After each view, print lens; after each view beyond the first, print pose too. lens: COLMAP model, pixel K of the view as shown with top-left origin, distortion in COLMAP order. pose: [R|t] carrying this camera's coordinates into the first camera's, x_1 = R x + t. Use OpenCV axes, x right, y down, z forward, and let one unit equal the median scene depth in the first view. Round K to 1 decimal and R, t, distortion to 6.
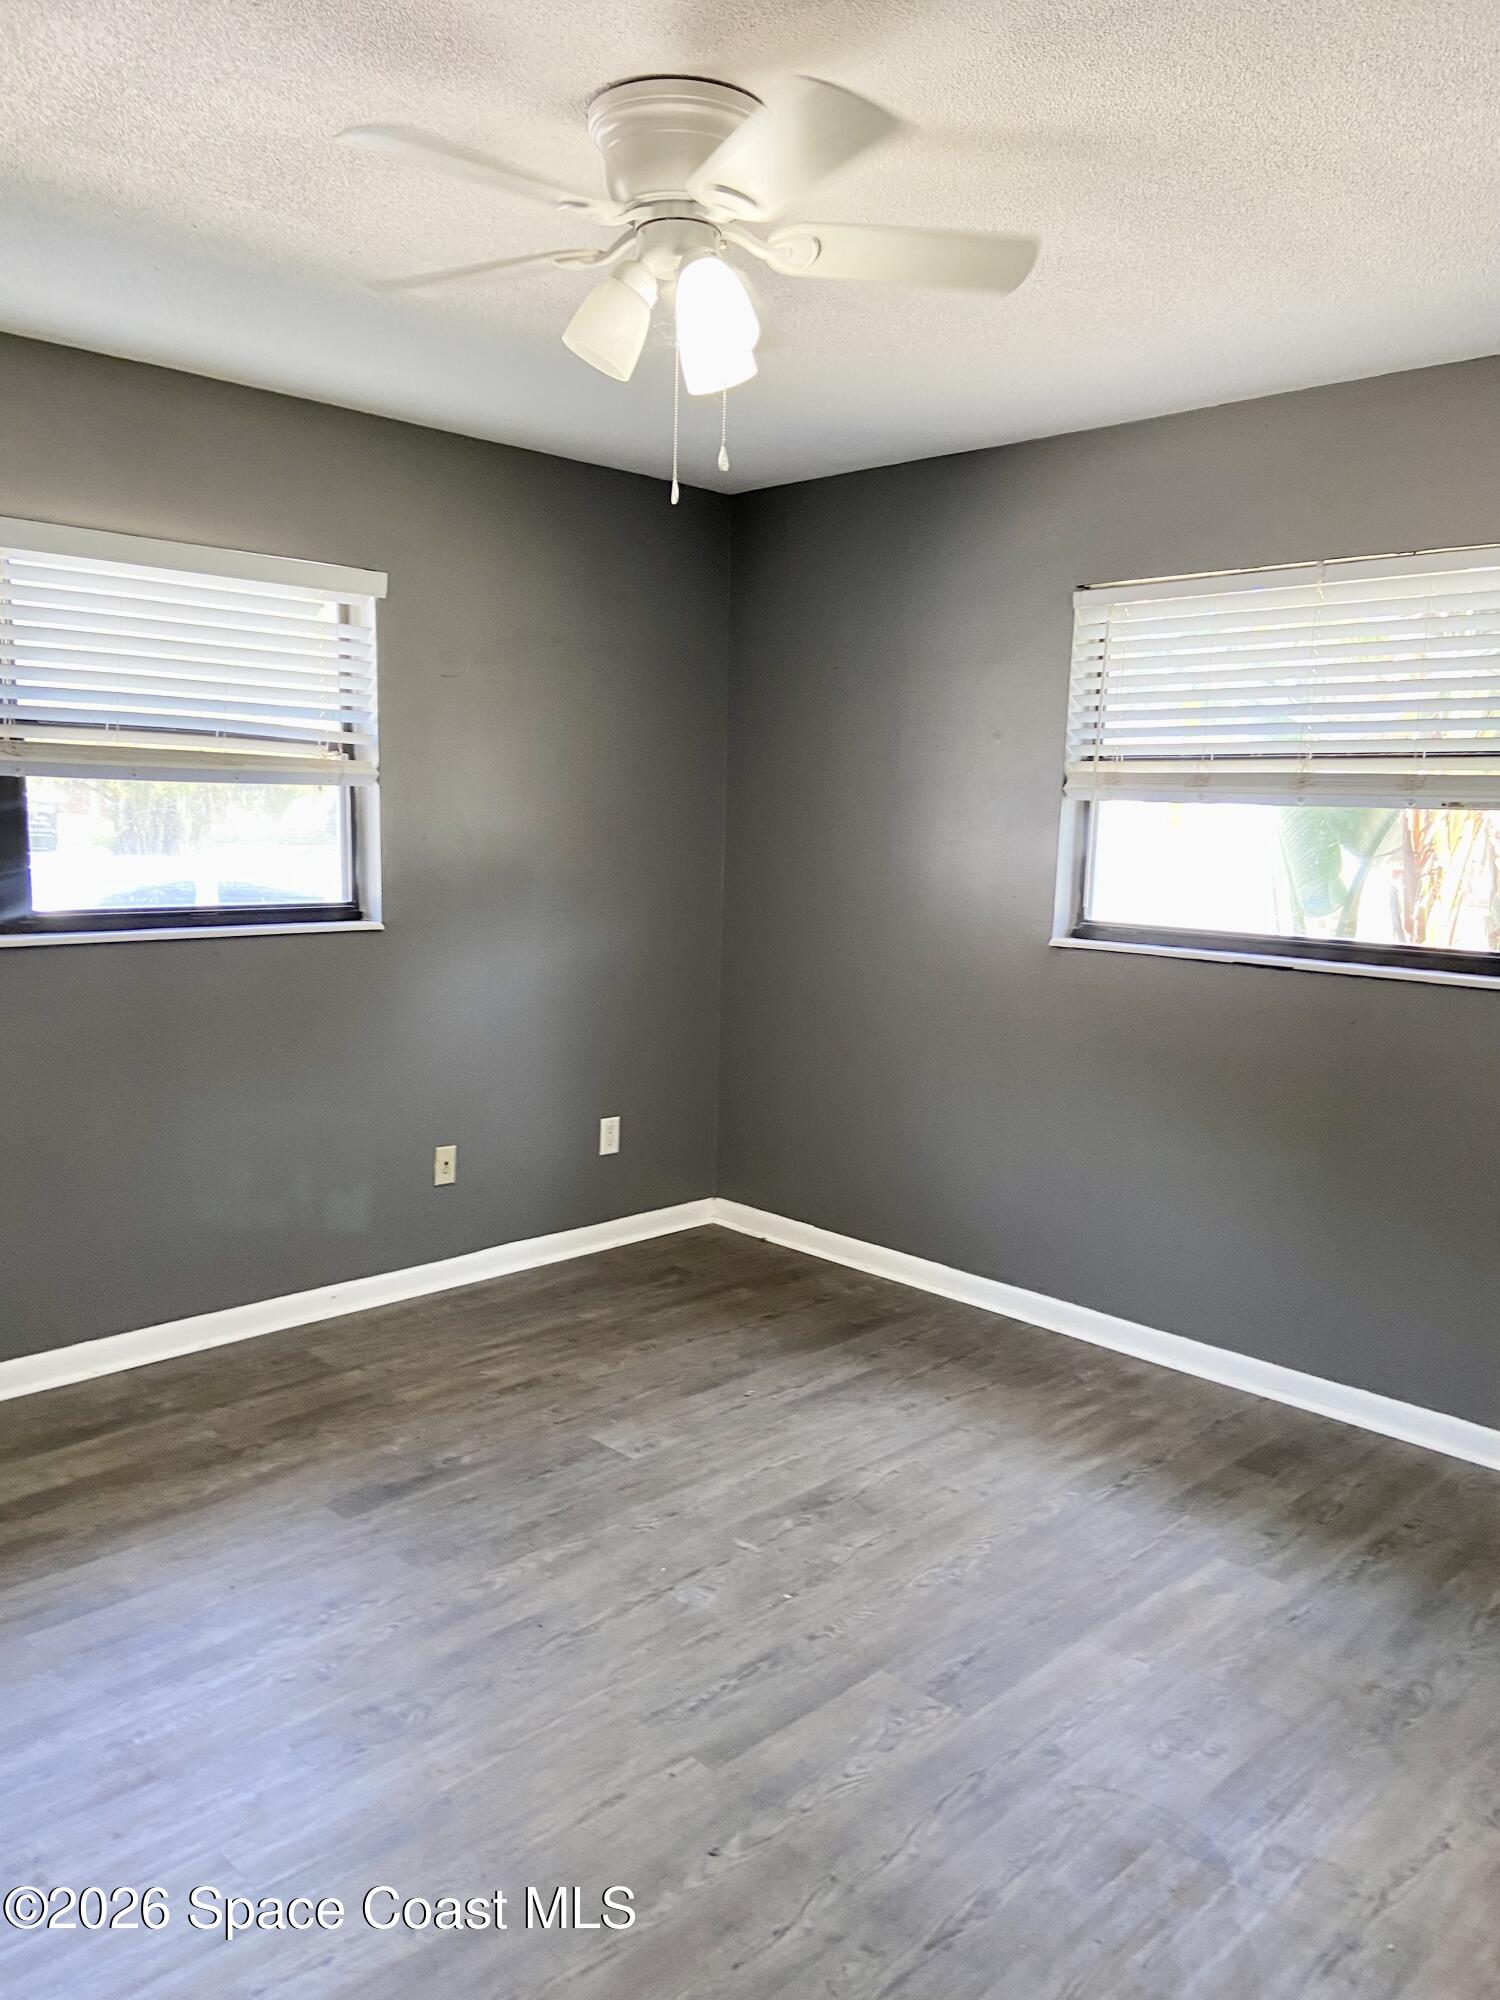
lens RADIAL K [[1507.1, 0, 738.7], [0, 1507.1, 1010.4], [0, 0, 1]] dist [0.119739, -0.156706]
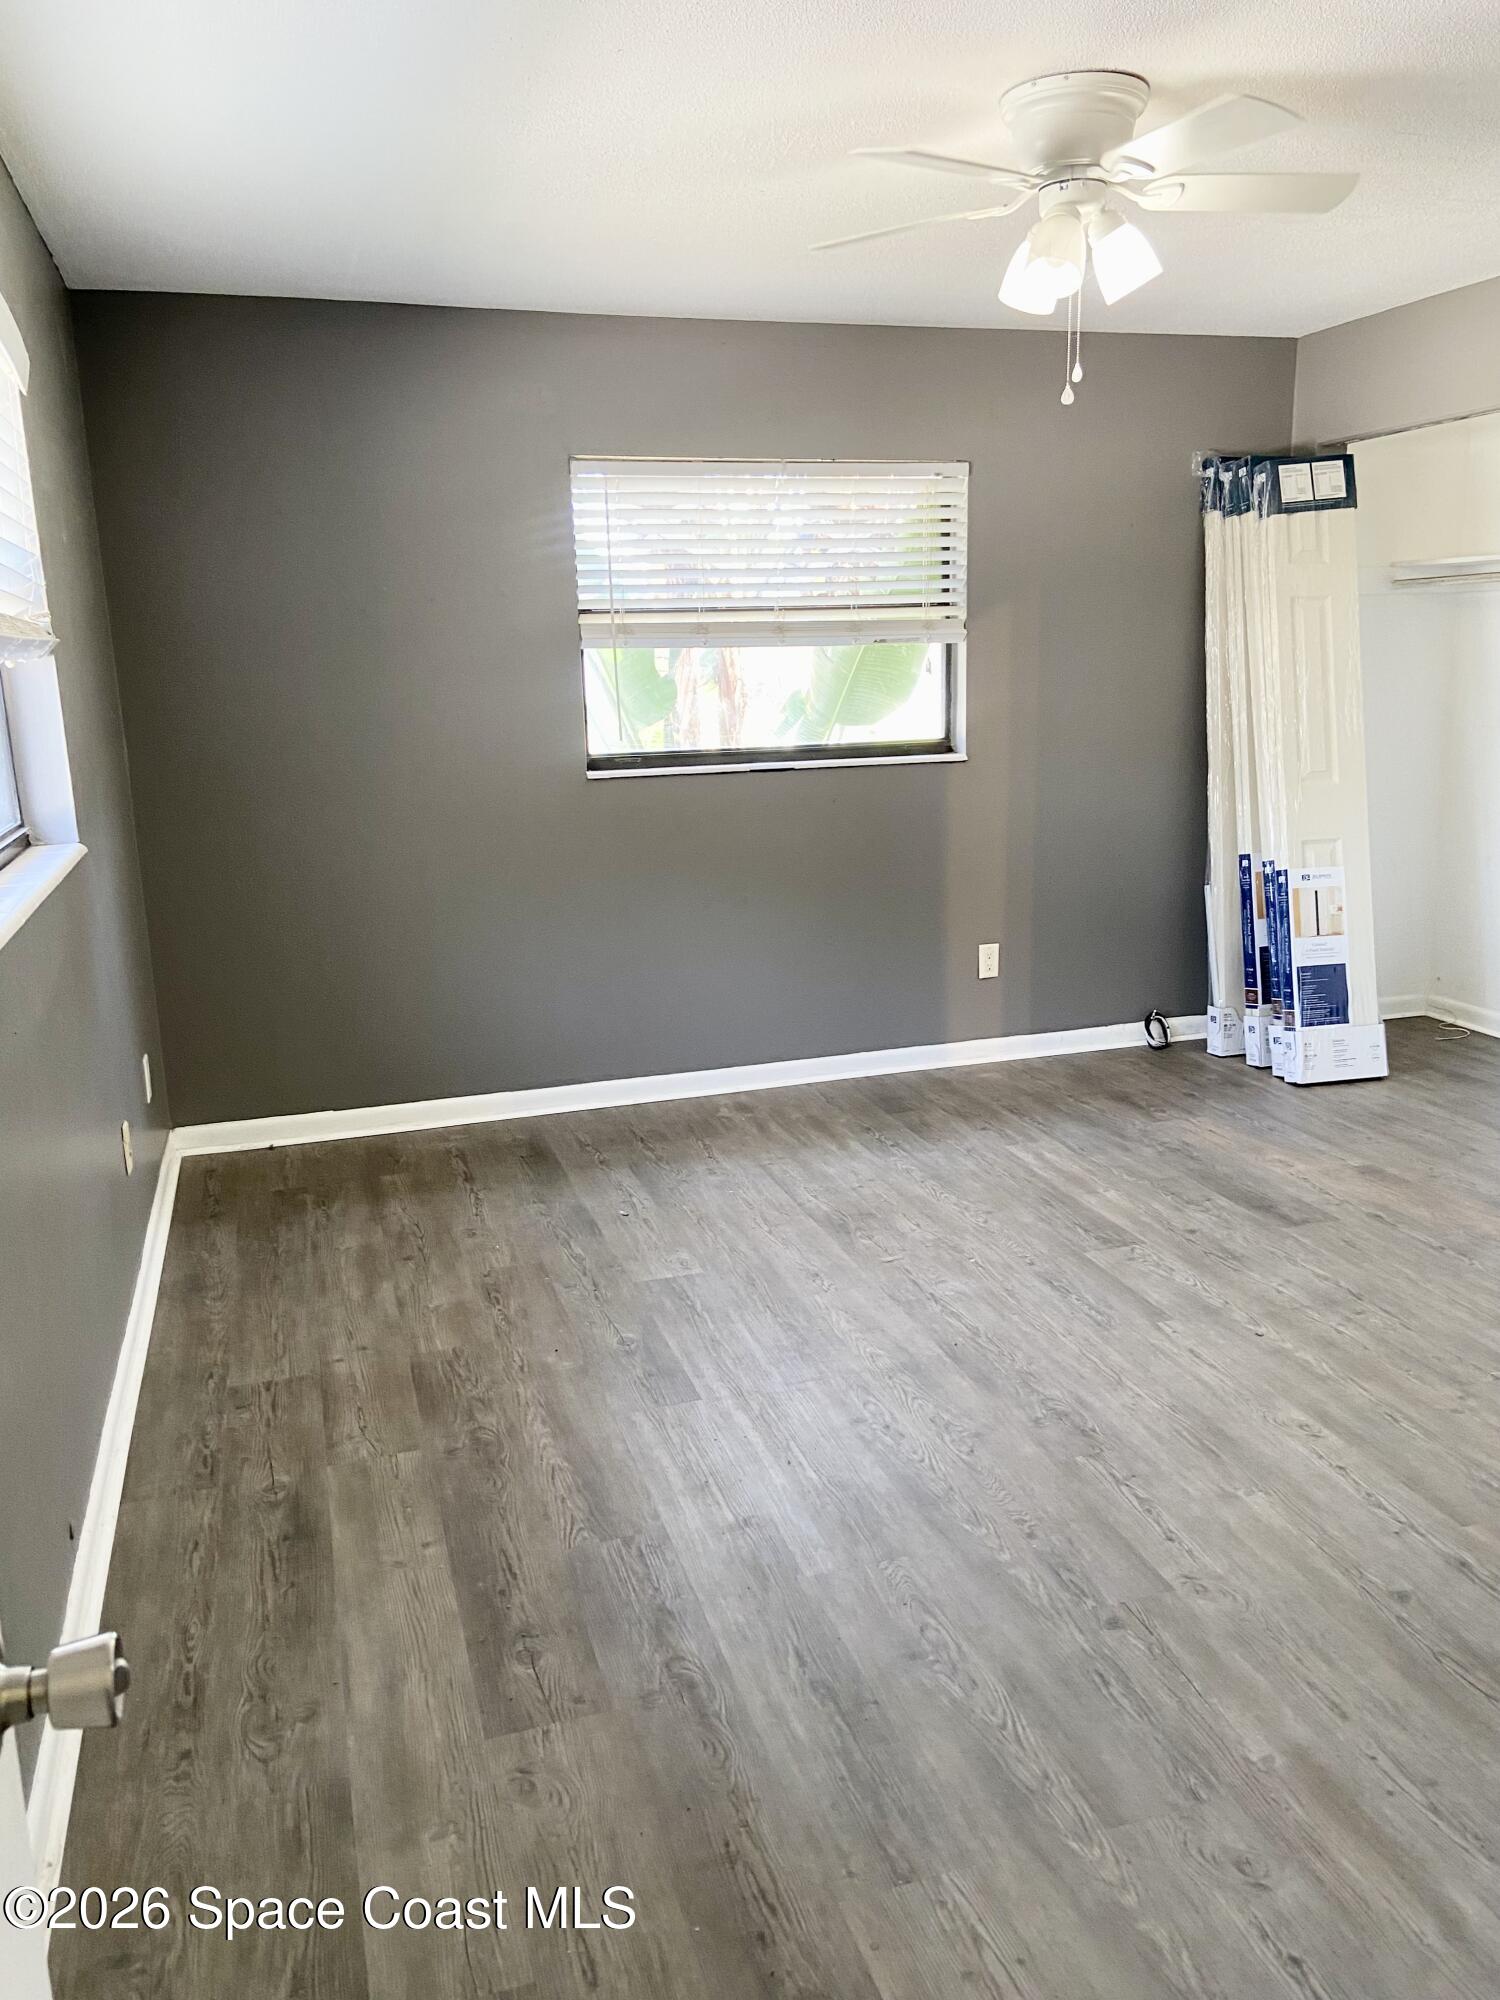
lens RADIAL K [[1507.1, 0, 738.7], [0, 1507.1, 1010.4], [0, 0, 1]] dist [0.119739, -0.156706]
pose [[0.458559, -0.243151, 0.854752, -0.888724], [0.159401, 0.968745, 0.190063, -0.085895], [-0.874251, 0.049093, 0.482986, 0.416363]]
